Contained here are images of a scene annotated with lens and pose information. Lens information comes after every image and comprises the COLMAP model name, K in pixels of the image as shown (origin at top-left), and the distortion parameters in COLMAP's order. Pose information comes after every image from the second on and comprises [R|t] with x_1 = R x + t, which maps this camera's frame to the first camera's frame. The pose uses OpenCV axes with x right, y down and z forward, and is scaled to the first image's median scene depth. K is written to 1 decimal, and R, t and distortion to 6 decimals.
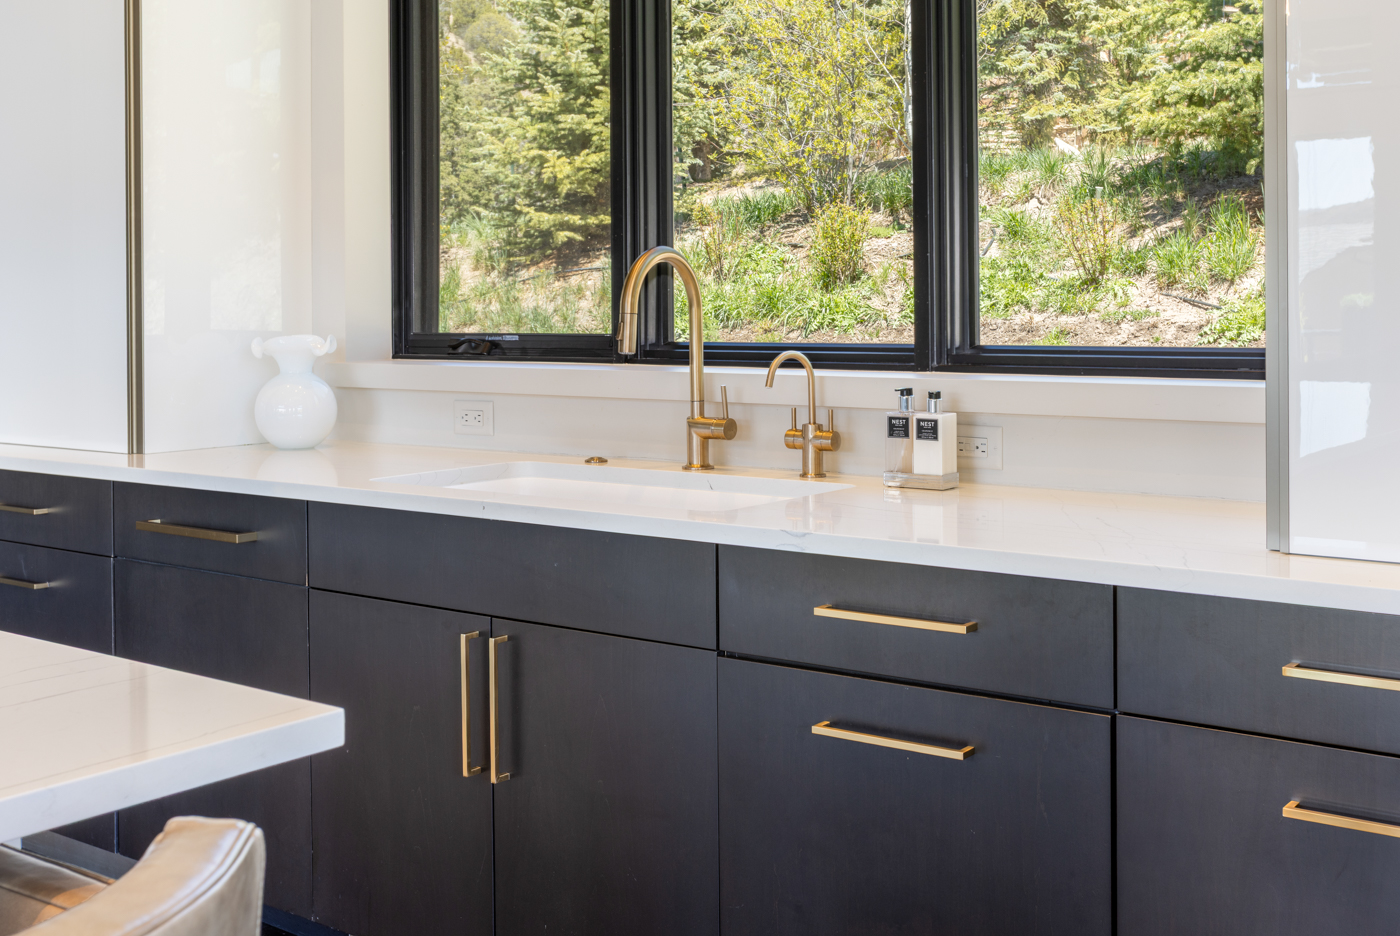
lens RADIAL K [[1623.2, 0, 700.7], [0, 1623.2, 318.6], [0, 0, 1]] dist [-0.066795, -0.005290]
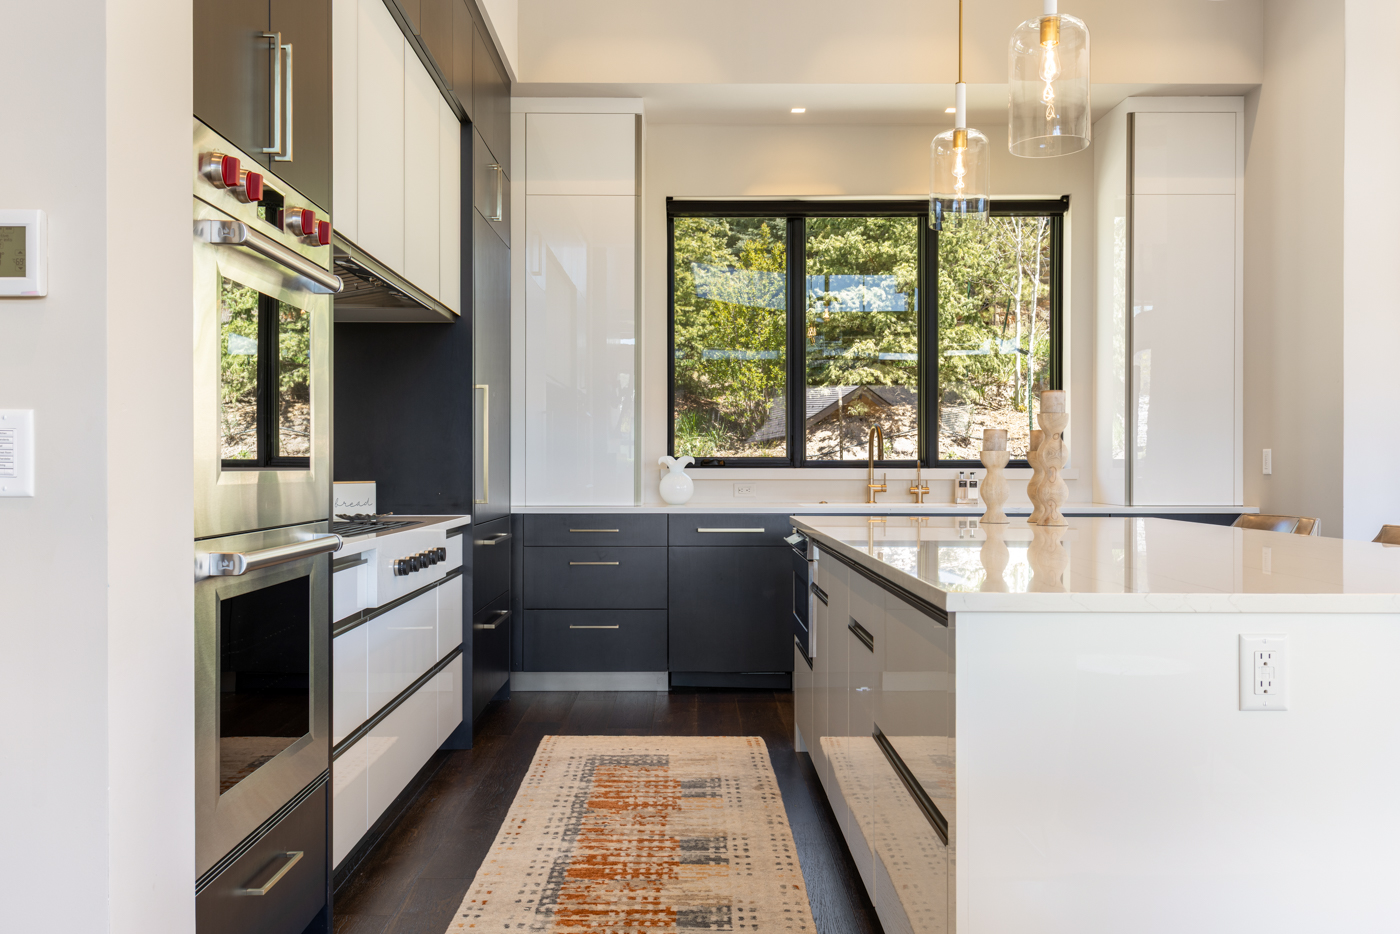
lens RADIAL K [[1167.2, 0, 684.7], [0, 1167.2, 471.6], [0, 0, 1]] dist [0.007083, -0.001419]
pose [[0.793418, -0.001971, 0.608674, -1.497289], [0.005440, 0.999978, -0.003853, 0.041737], [-0.608653, 0.006368, 0.793411, -0.433036]]
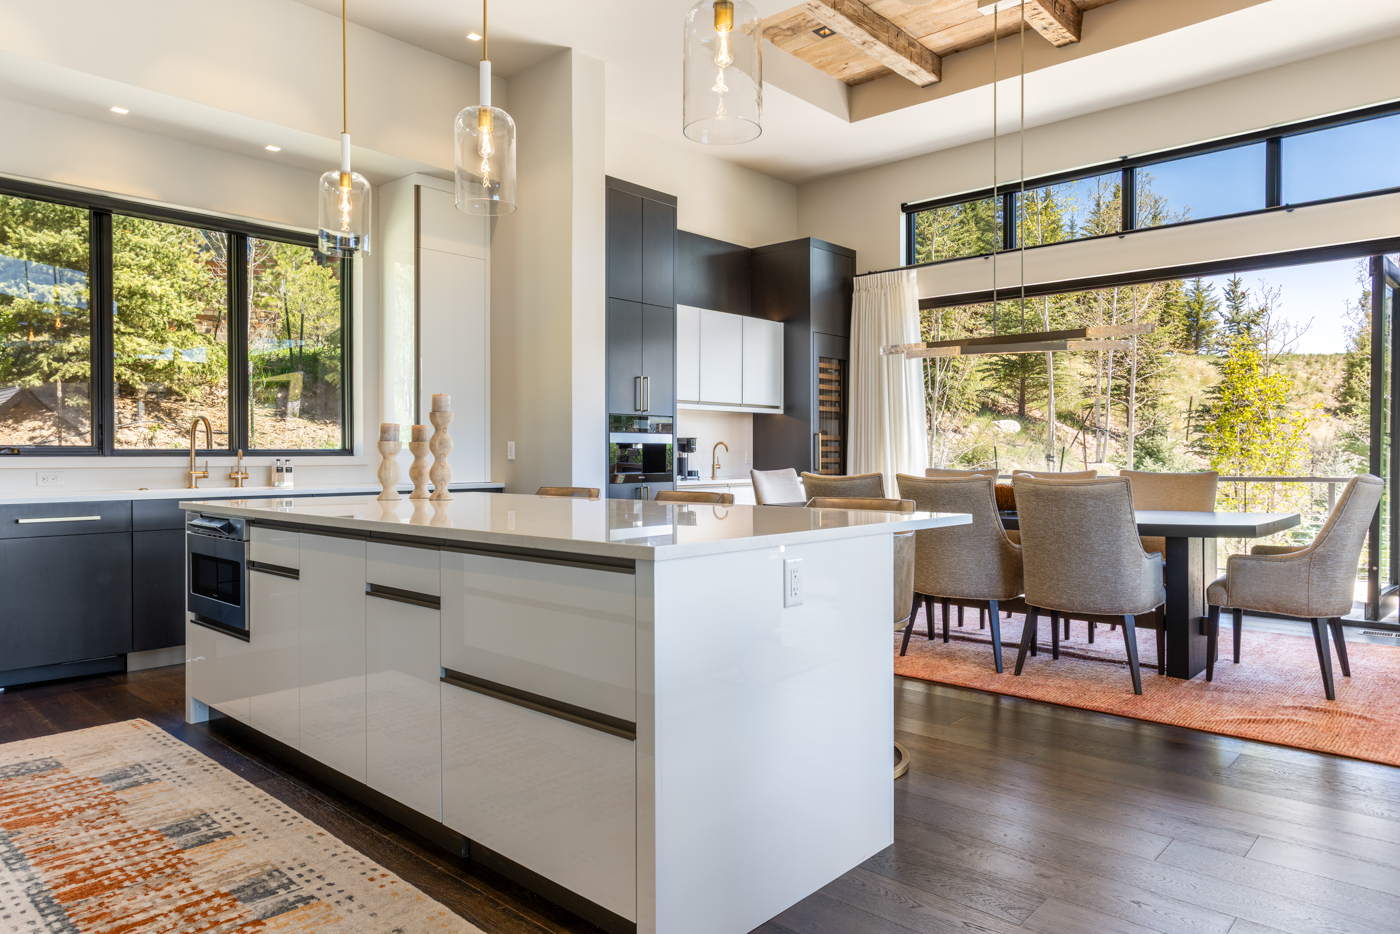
lens RADIAL K [[902.7, 0, 699.8], [0, 902.7, 457.2], [0, 0, 1]] dist [0.001254, 0.000292]
pose [[0.083756, -0.002420, 0.996483, -1.635280], [0.012226, 0.999924, 0.001400, 0.040848], [-0.996411, 0.012066, 0.083779, -0.125345]]
